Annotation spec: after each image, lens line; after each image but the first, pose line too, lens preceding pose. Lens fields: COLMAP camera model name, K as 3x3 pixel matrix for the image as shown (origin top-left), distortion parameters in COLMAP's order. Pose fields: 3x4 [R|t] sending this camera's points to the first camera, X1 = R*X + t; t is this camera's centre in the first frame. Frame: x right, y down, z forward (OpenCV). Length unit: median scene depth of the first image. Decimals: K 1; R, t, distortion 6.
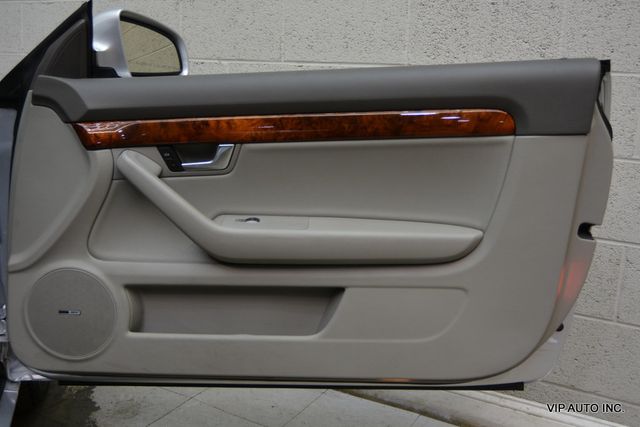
lens RADIAL K [[674.1, 0, 265.2], [0, 674.1, 240.3], [0, 0, 1]] dist [-0.011370, -0.003926]
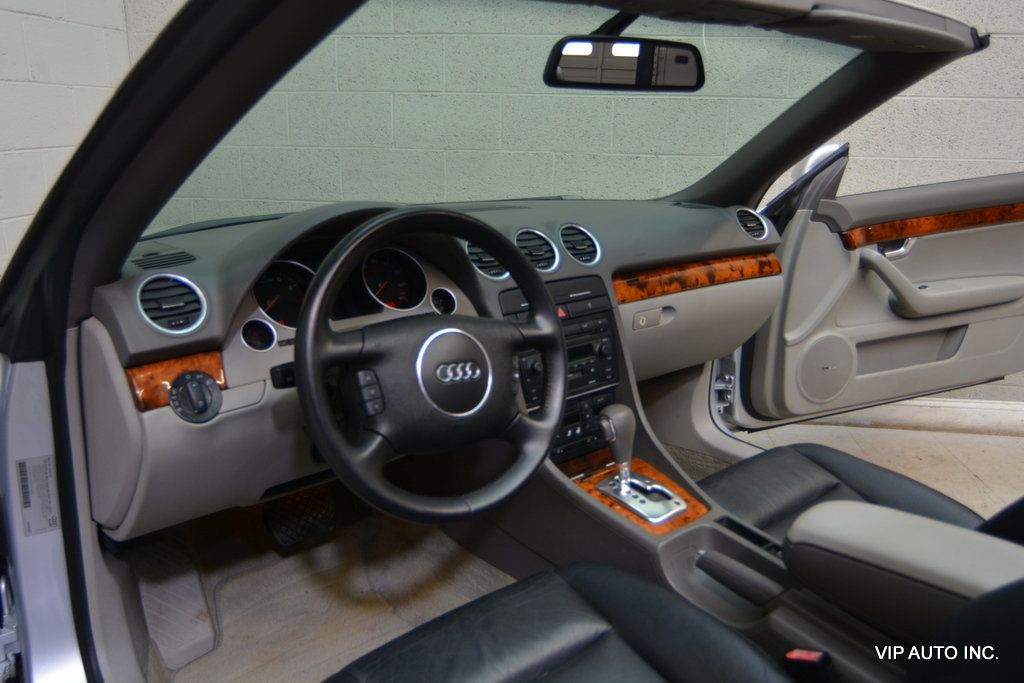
lens RADIAL K [[869.2, 0, 477.1], [0, 869.2, 366.8], [0, 0, 1]] dist [0.001460, -0.003842]
pose [[0.910841, -0.148273, 0.385206, -1.634317], [0.125526, 0.988553, 0.083699, -0.135516], [-0.393207, -0.027883, 0.919027, -0.359384]]
